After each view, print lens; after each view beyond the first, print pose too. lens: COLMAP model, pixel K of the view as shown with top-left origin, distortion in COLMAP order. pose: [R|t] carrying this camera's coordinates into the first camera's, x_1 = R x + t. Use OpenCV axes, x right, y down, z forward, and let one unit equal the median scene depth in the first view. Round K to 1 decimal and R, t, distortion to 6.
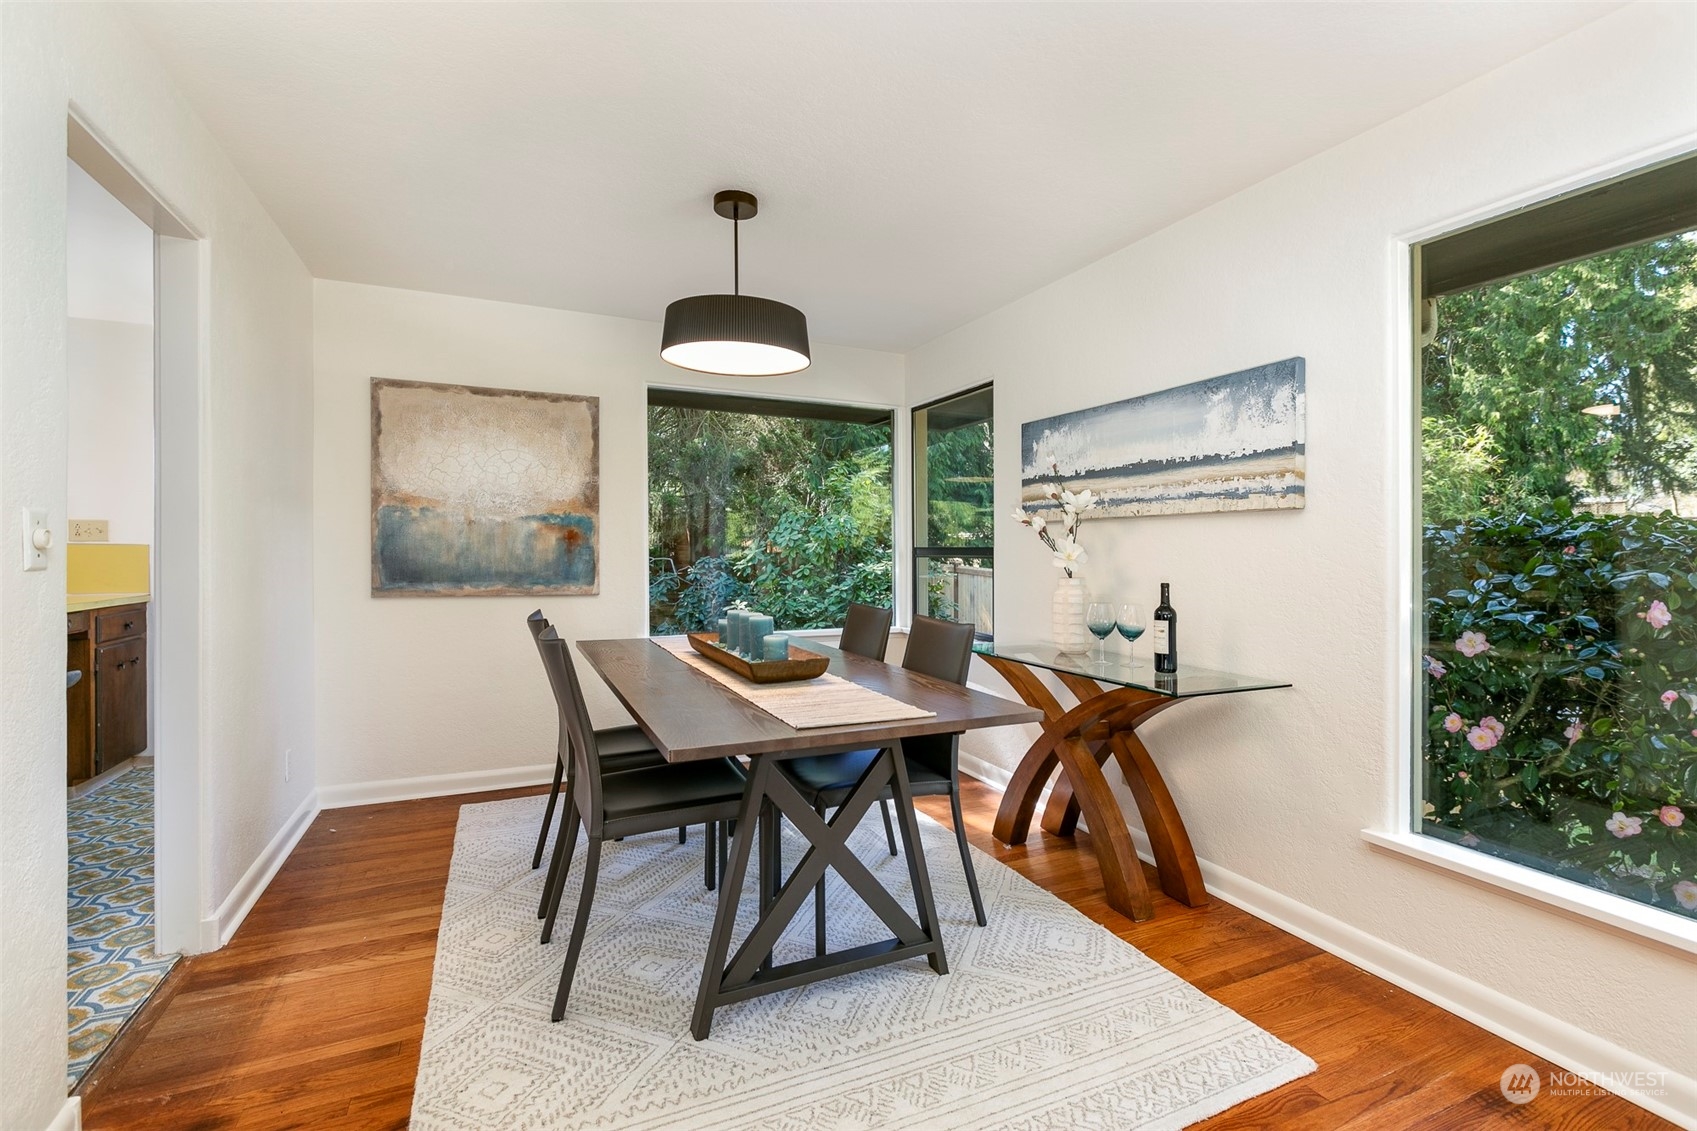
lens RADIAL K [[790.1, 0, 873.1], [0, 790.1, 527.8], [0, 0, 1]] dist [-0.000325, -0.000009]
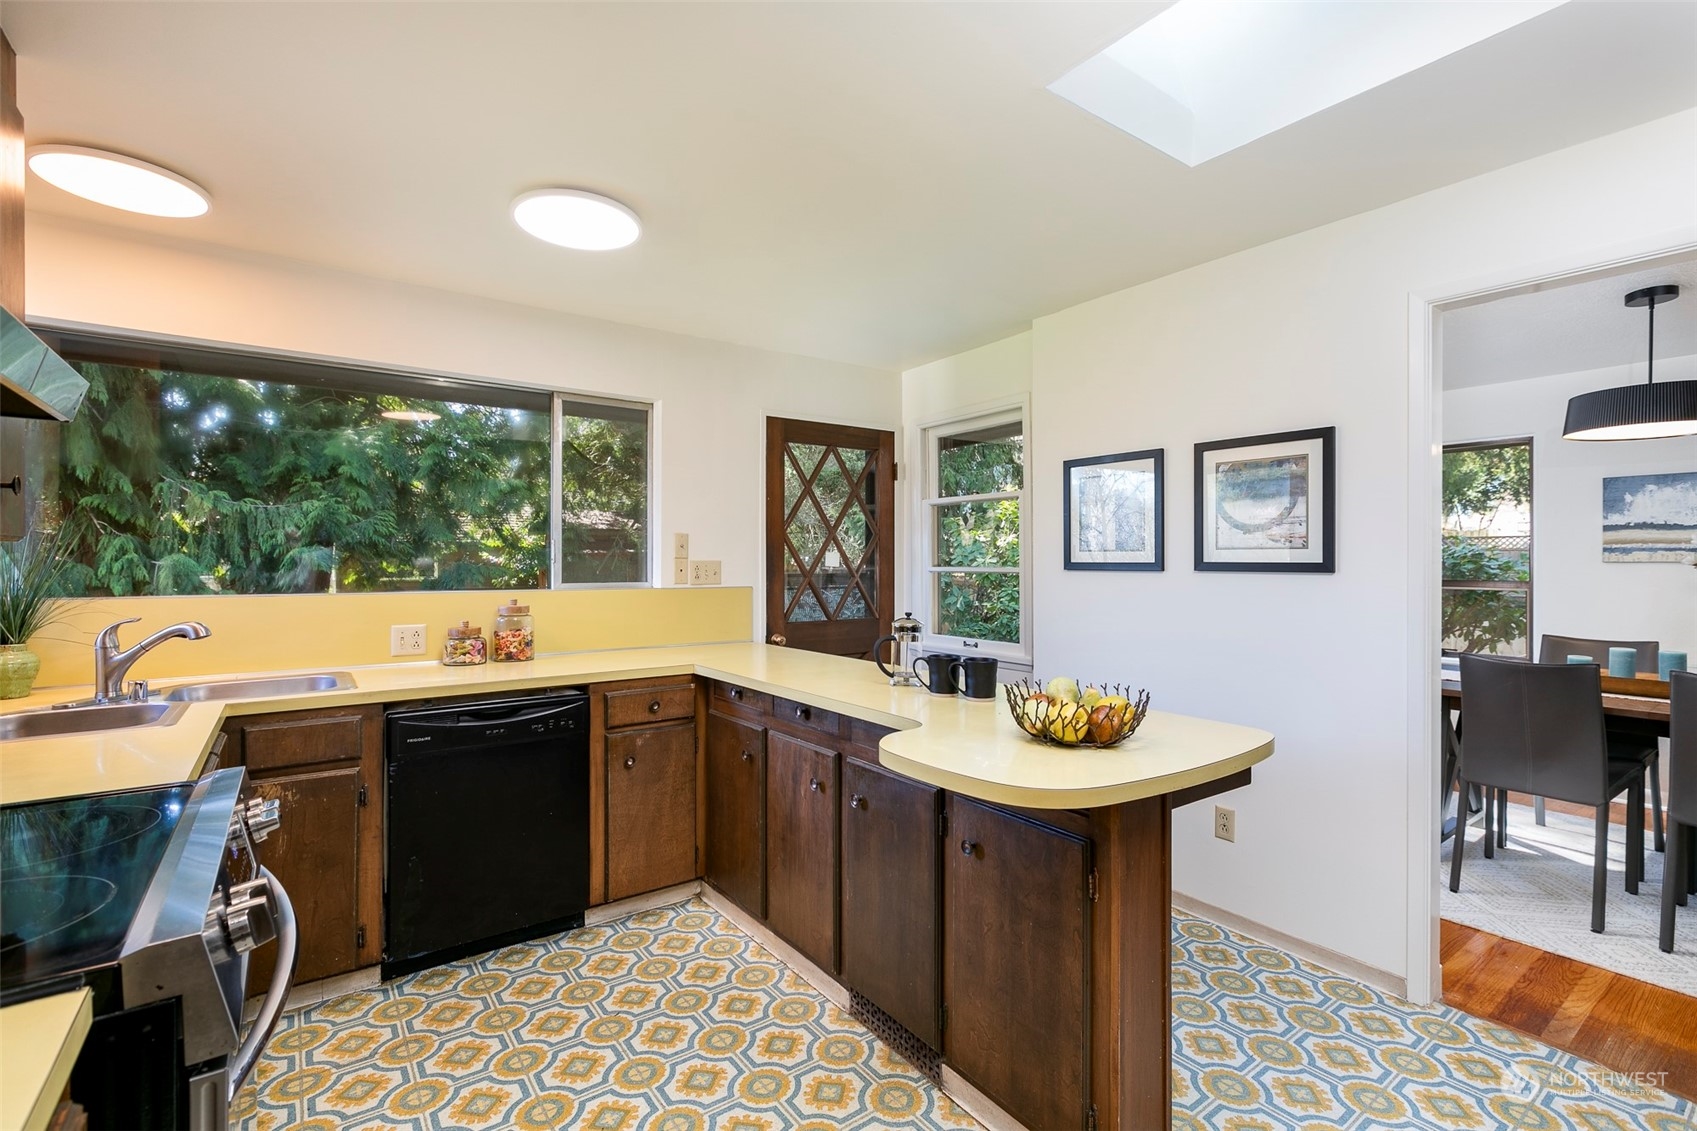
lens RADIAL K [[773.5, 0, 843.3], [0, 773.5, 554.8], [0, 0, 1]] dist [-0.001794, -0.000516]
pose [[0.983180, -0.004062, 0.182592, -1.145260], [0.002793, 0.999970, 0.007206, -0.029143], [-0.182616, -0.006575, 0.983162, 0.077288]]
